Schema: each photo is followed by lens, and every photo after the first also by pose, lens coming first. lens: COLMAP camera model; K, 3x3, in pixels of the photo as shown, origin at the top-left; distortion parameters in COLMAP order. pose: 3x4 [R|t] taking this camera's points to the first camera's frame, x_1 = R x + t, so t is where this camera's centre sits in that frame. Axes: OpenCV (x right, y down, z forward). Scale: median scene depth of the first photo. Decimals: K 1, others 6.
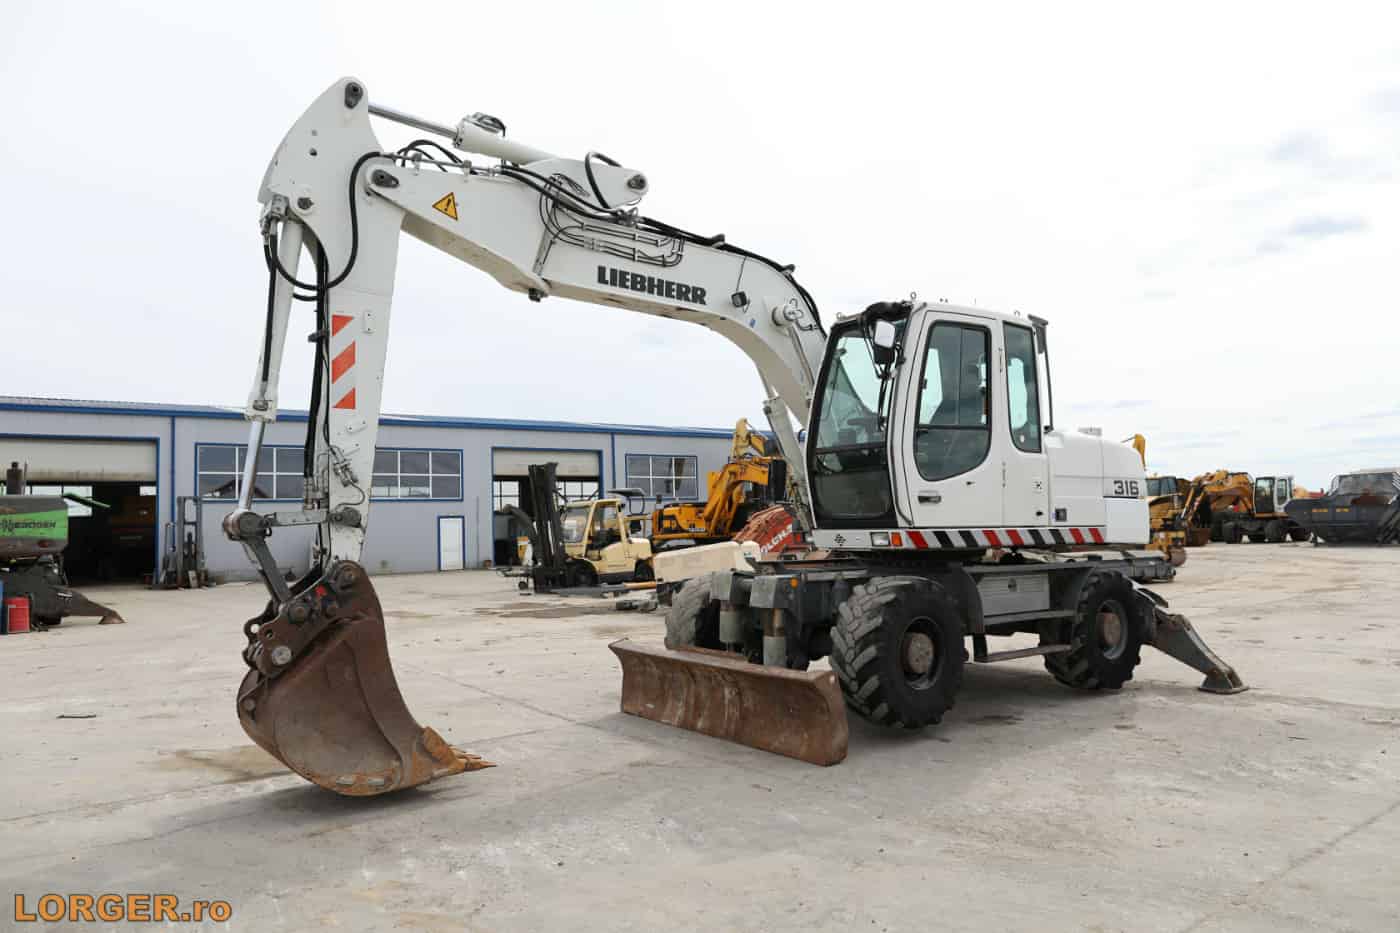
lens RADIAL K [[956.5, 0, 700.0], [0, 956.5, 466.5], [0, 0, 1]] dist [-0.066325, 0.067920]
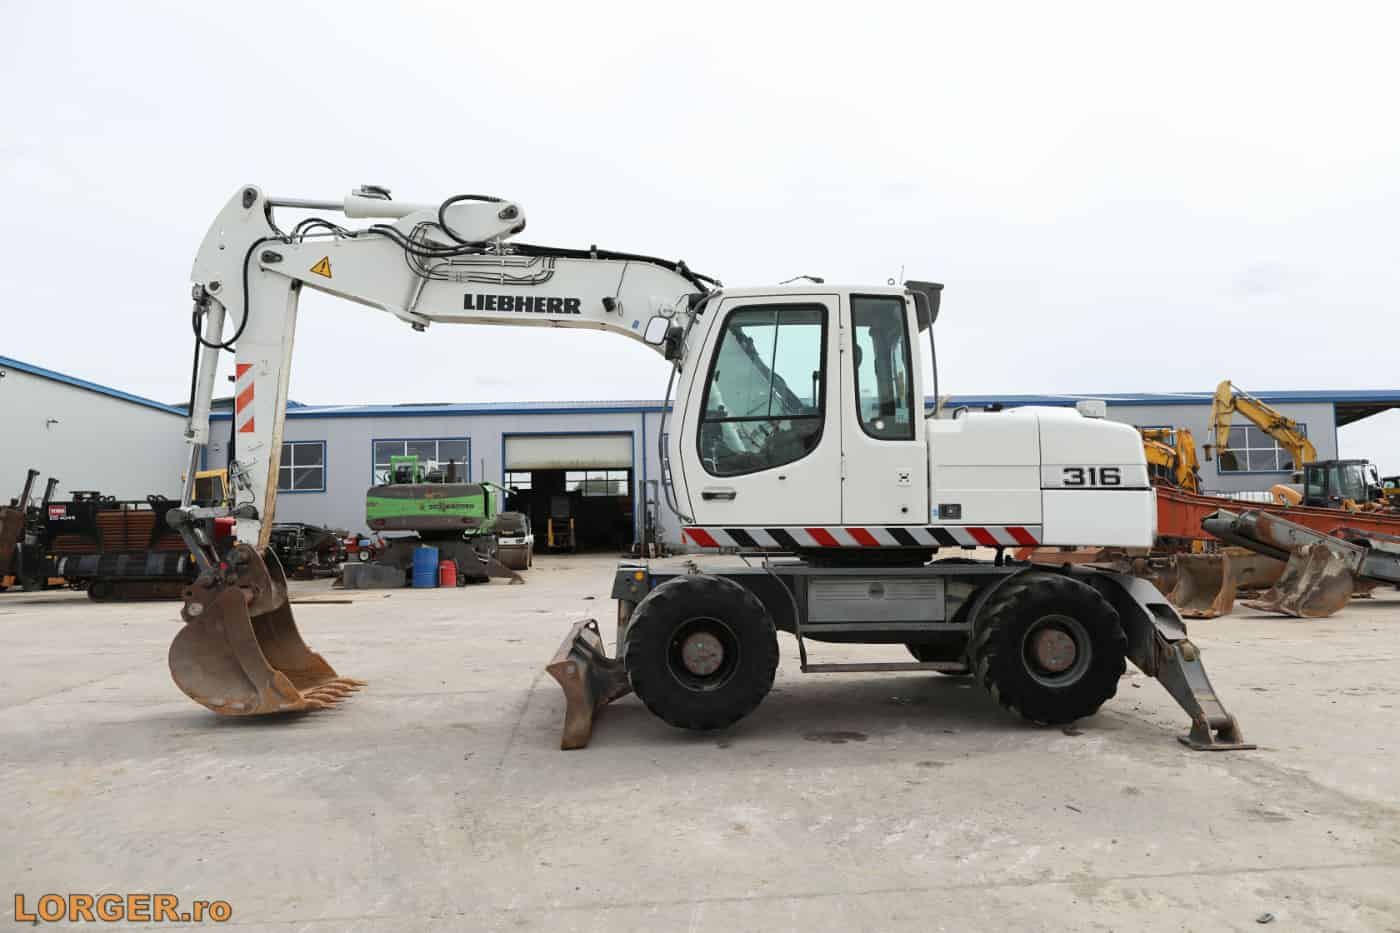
lens RADIAL K [[956.5, 0, 700.0], [0, 956.5, 466.5], [0, 0, 1]] dist [-0.066325, 0.067920]
pose [[0.835171, -0.017086, -0.549724, 0.730130], [0.031318, 0.999373, 0.016518, -0.011415], [0.549097, -0.031012, 0.835183, 0.178495]]
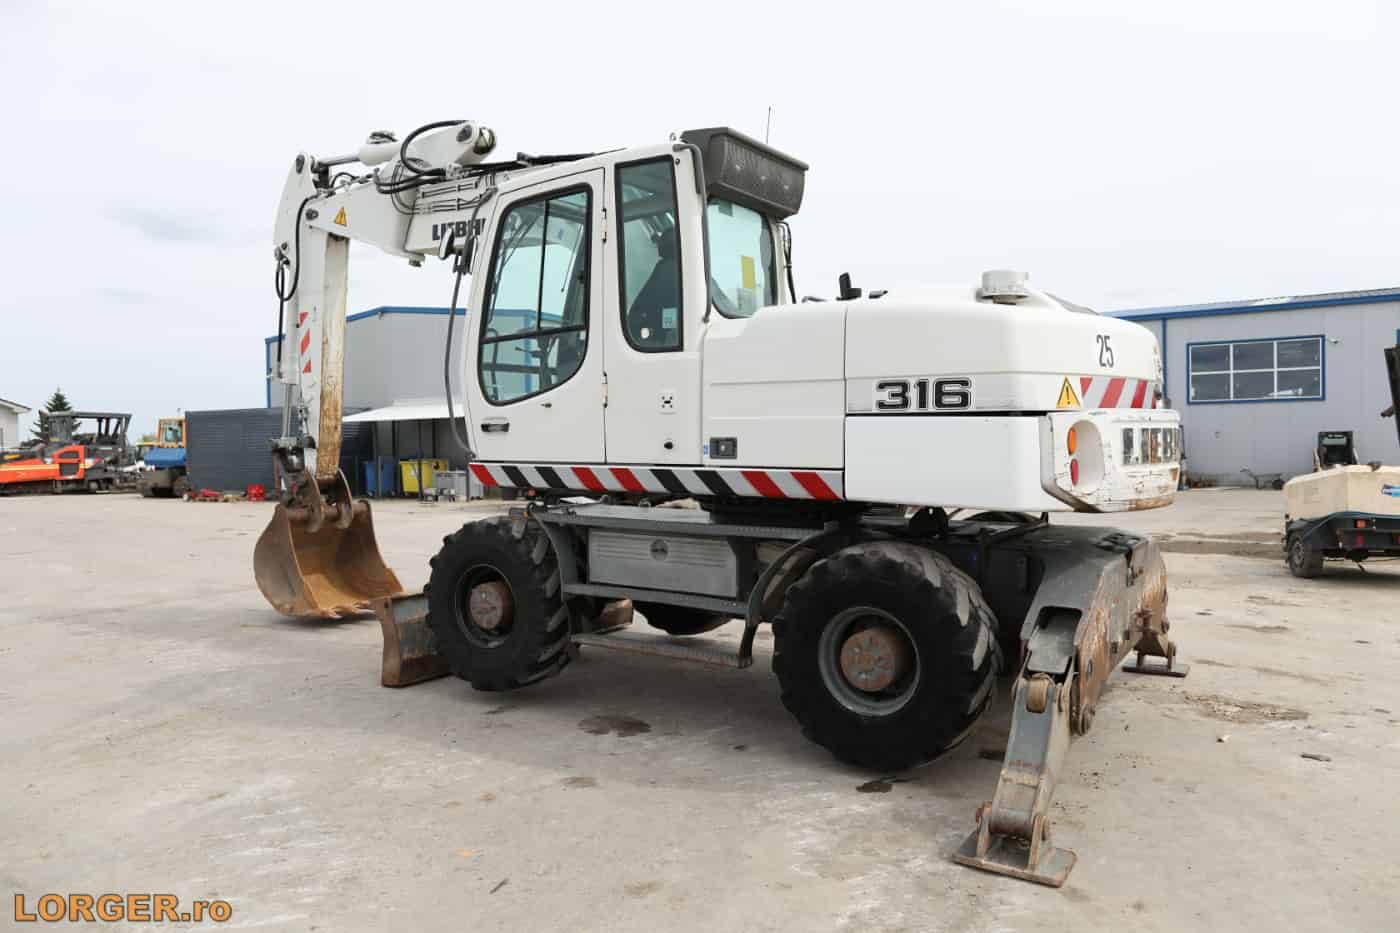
lens RADIAL K [[956.5, 0, 700.0], [0, 956.5, 466.5], [0, 0, 1]] dist [-0.066325, 0.067920]
pose [[0.341872, 0.041666, -0.938822, 1.049714], [0.062534, 0.995794, 0.066966, 0.022835], [0.937664, -0.081602, 0.337828, 0.853516]]
